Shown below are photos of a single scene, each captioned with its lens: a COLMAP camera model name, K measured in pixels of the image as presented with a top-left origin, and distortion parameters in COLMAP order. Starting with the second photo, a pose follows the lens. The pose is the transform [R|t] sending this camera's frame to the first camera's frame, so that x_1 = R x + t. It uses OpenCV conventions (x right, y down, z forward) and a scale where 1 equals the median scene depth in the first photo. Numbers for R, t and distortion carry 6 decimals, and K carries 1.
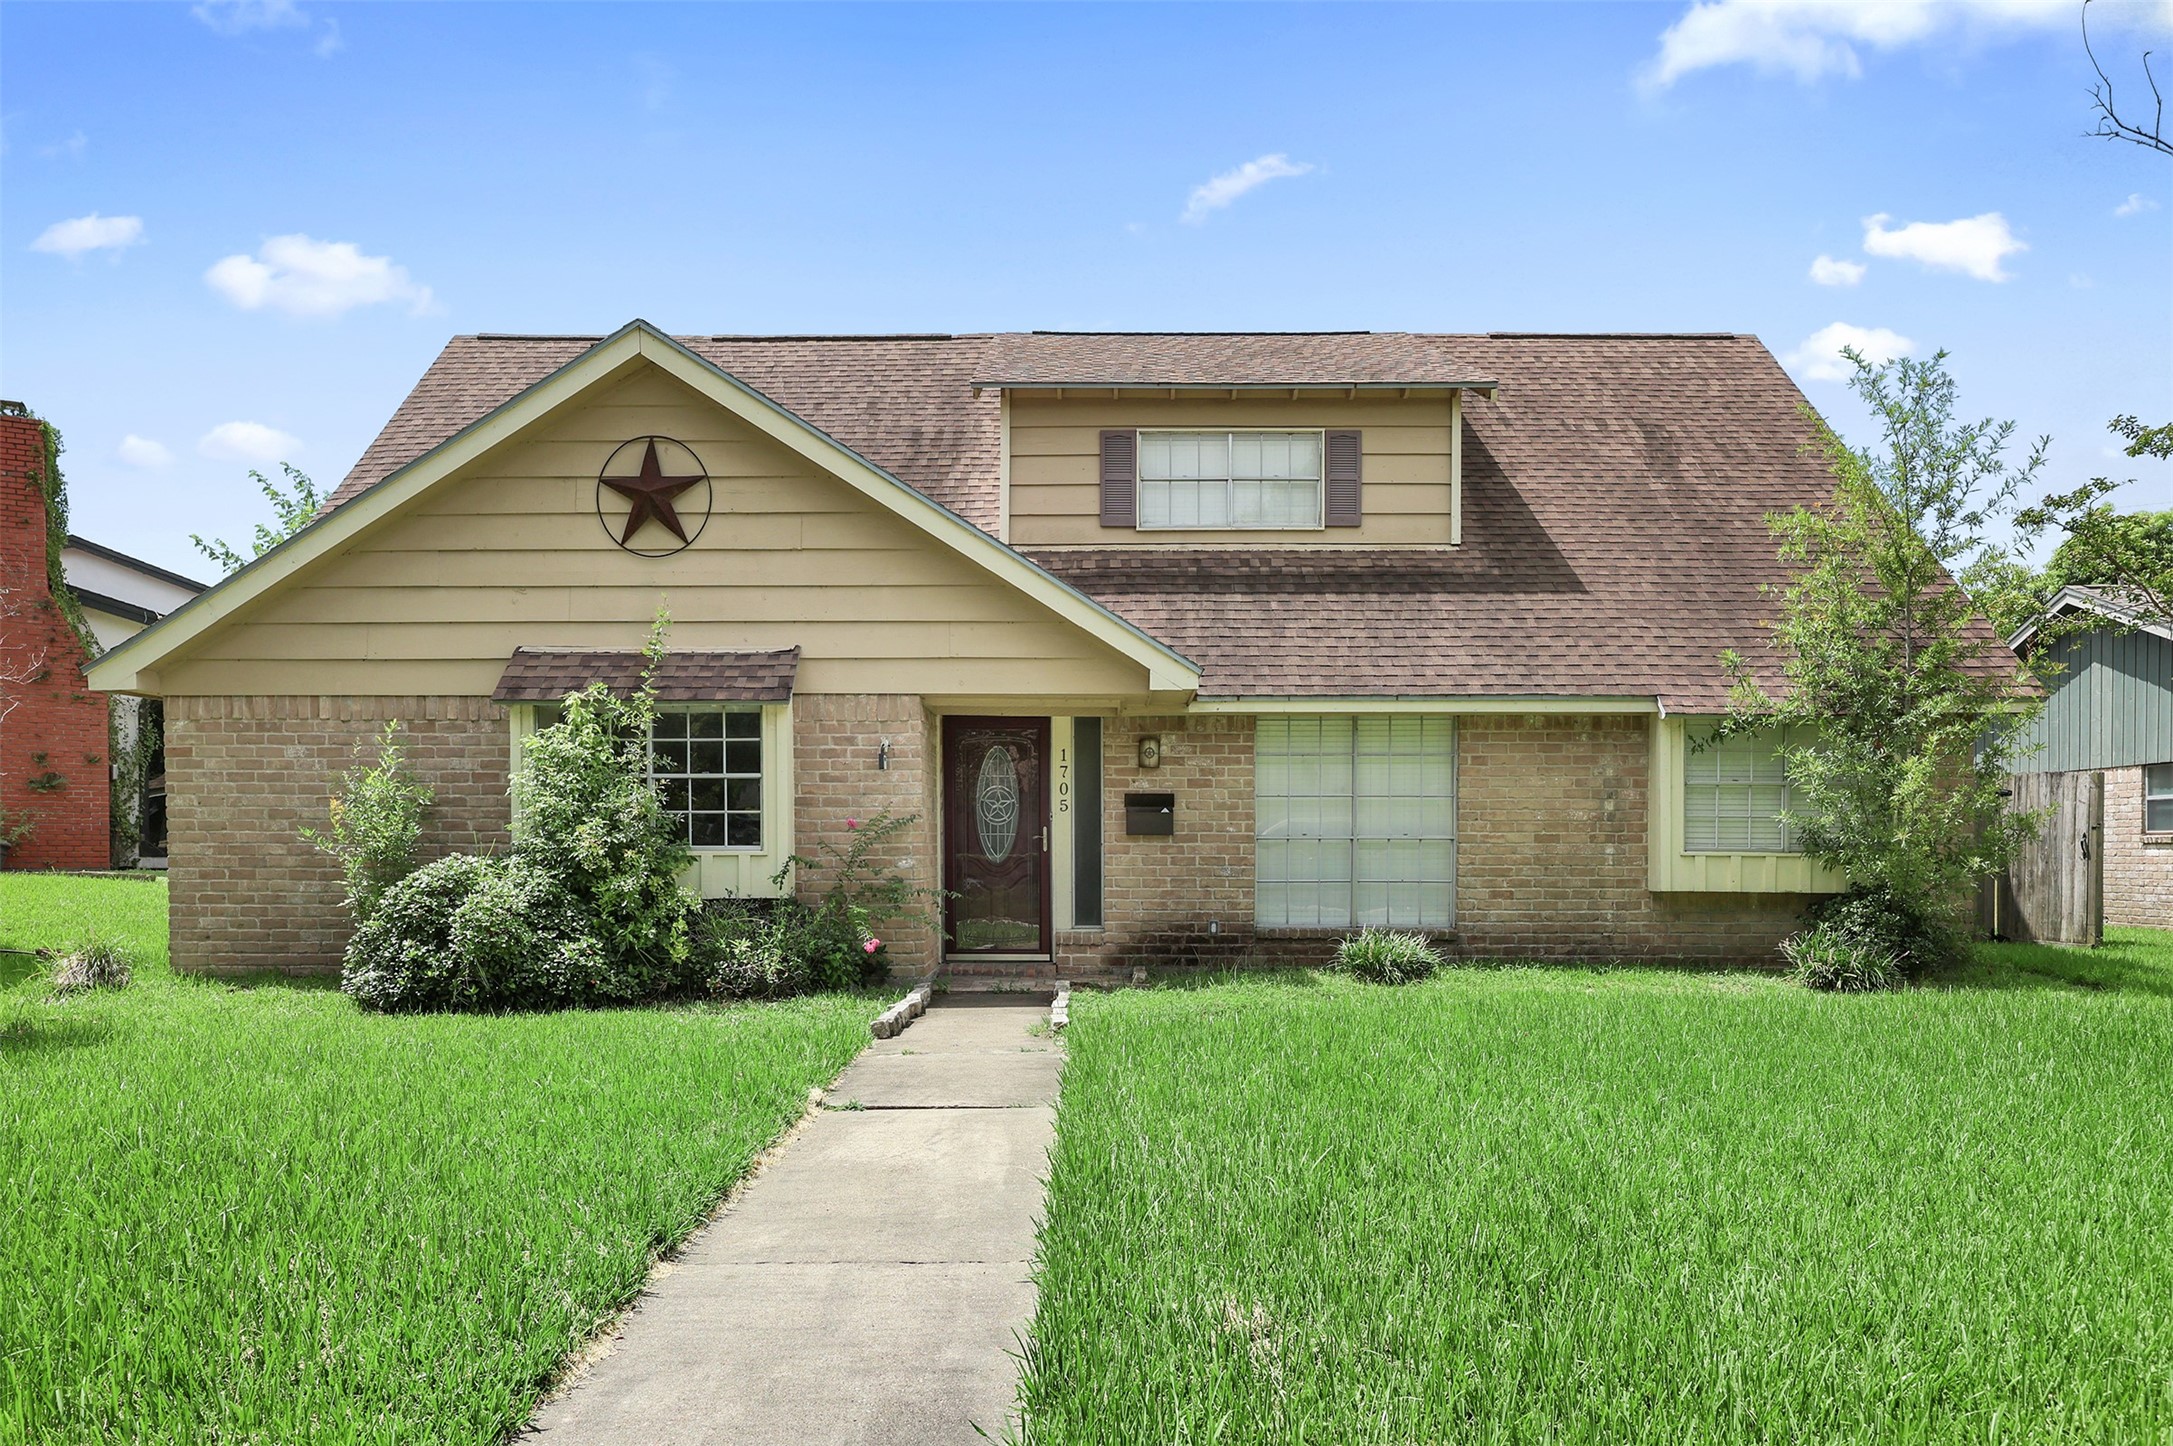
lens RADIAL K [[1384.7, 0, 1056.3], [0, 1384.7, 768.6], [0, 0, 1]] dist [-0.016400, -0.004165]
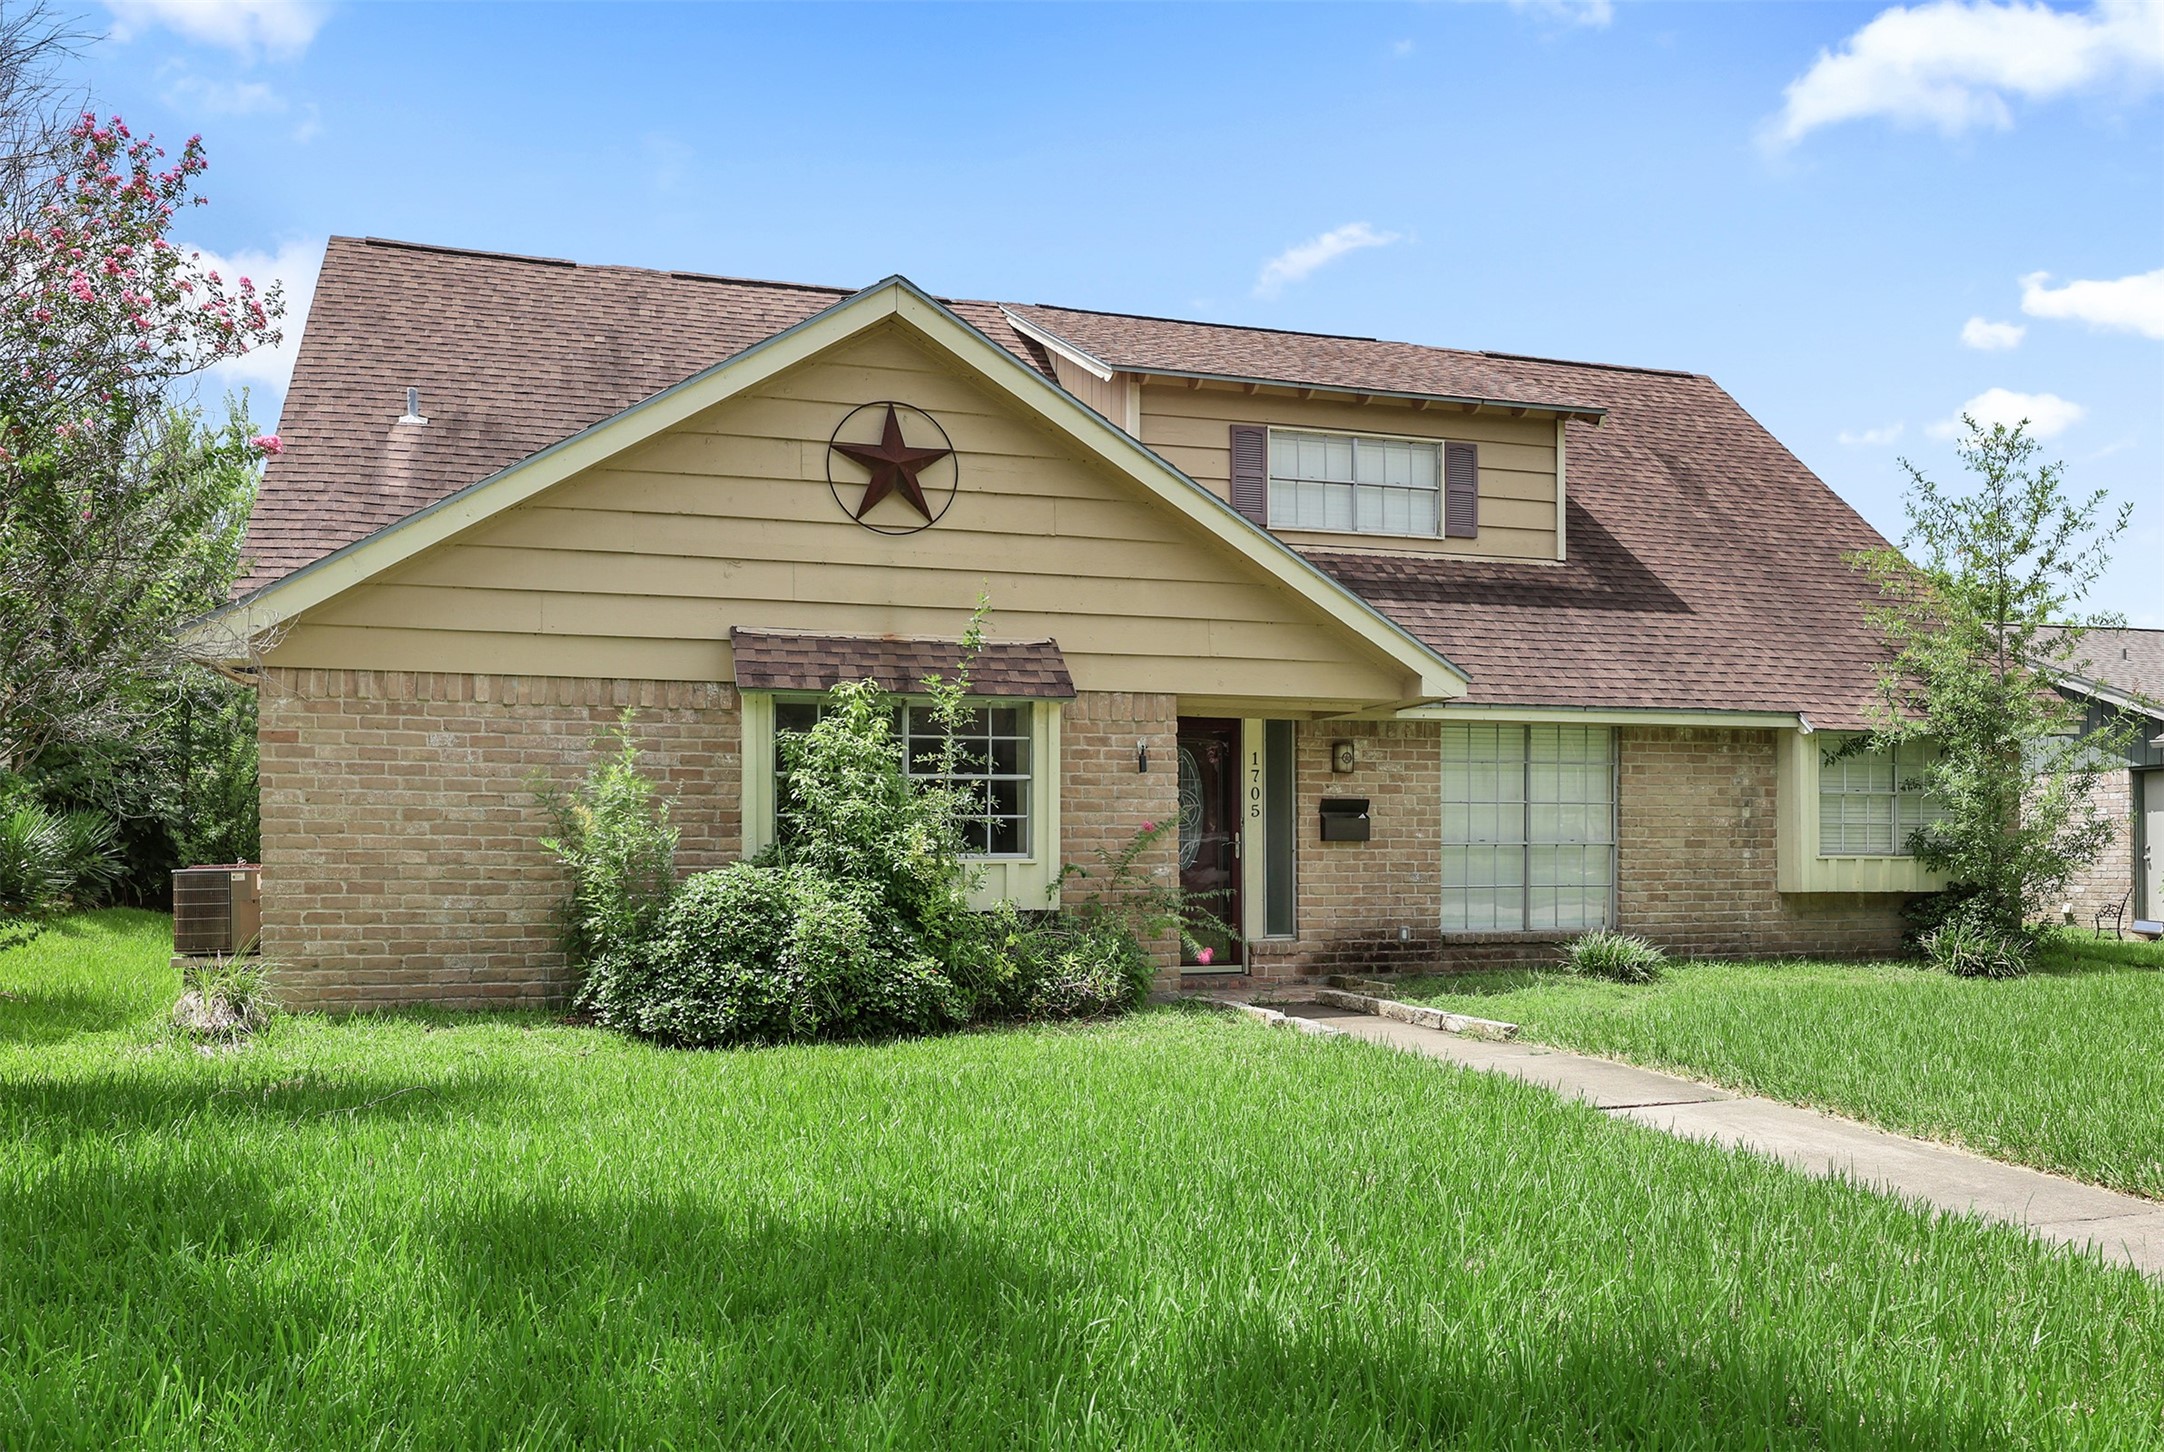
lens RADIAL K [[1522.2, 0, 1093.8], [0, 1522.2, 706.4], [0, 0, 1]] dist [-0.028460, 0.005071]
pose [[0.959148, 0.025306, 0.281770, -0.429875], [-0.014697, 0.999103, -0.039702, -0.002099], [-0.282522, 0.033939, 0.958660, 0.008277]]
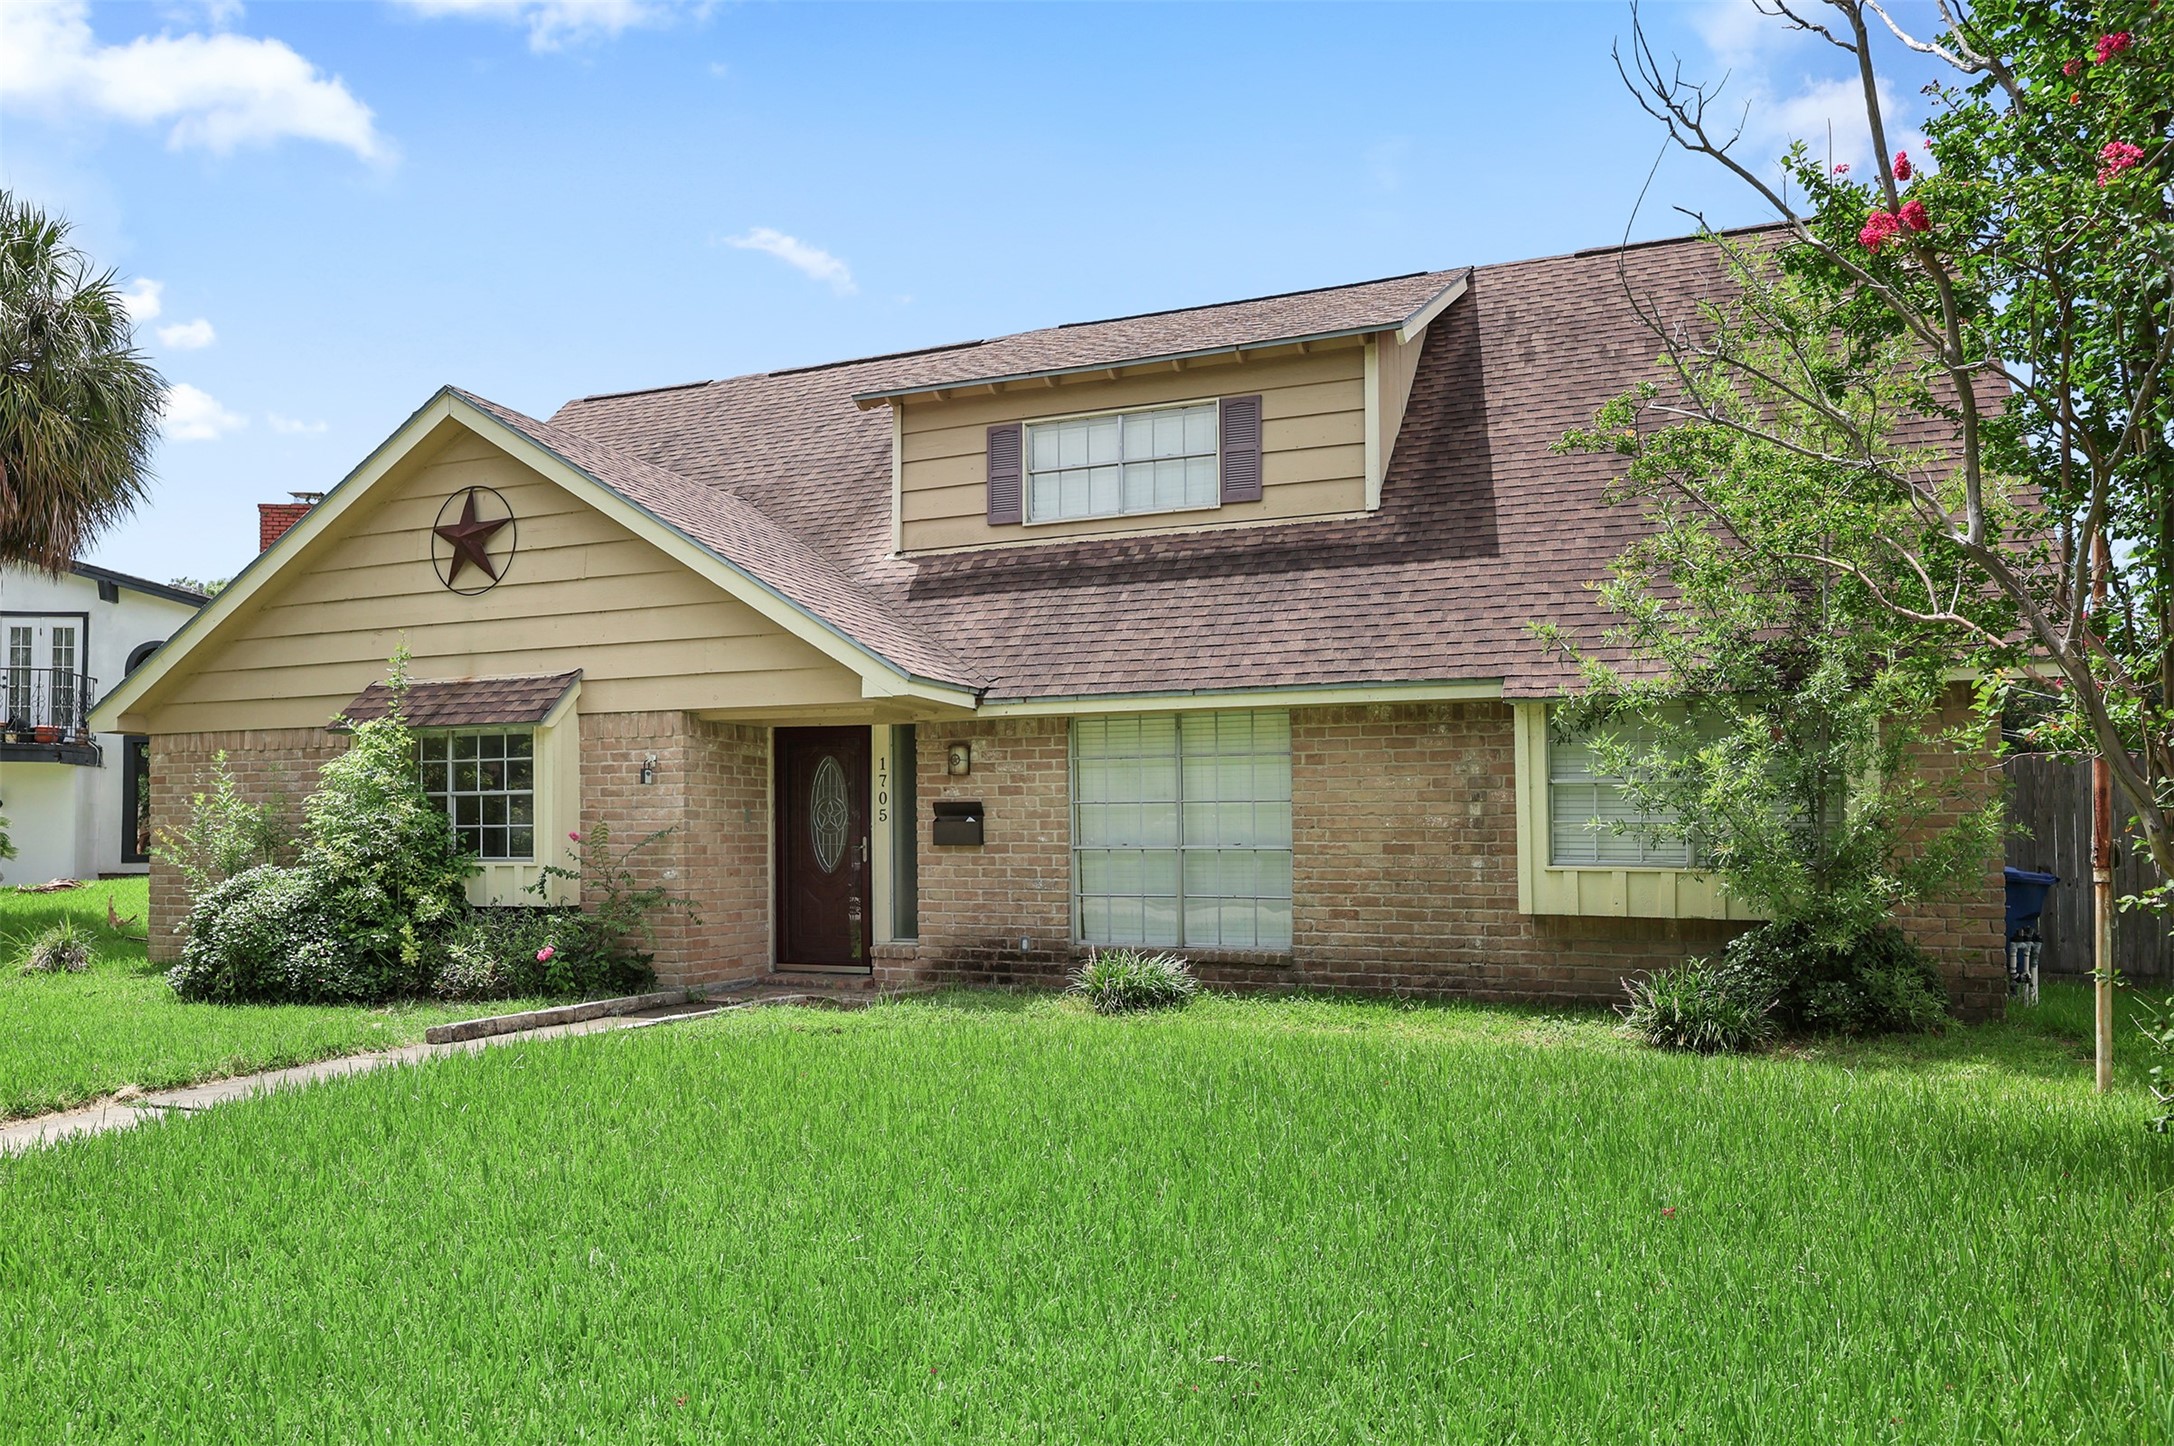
lens RADIAL K [[1410.9, 0, 1084.2], [0, 1410.9, 726.7], [0, 0, 1]] dist [-0.002374, -0.001544]
pose [[0.928954, -0.031641, -0.368840, 0.528810], [0.021905, 0.999293, -0.030553, -0.002474], [0.369546, 0.020303, 0.928991, 0.126205]]
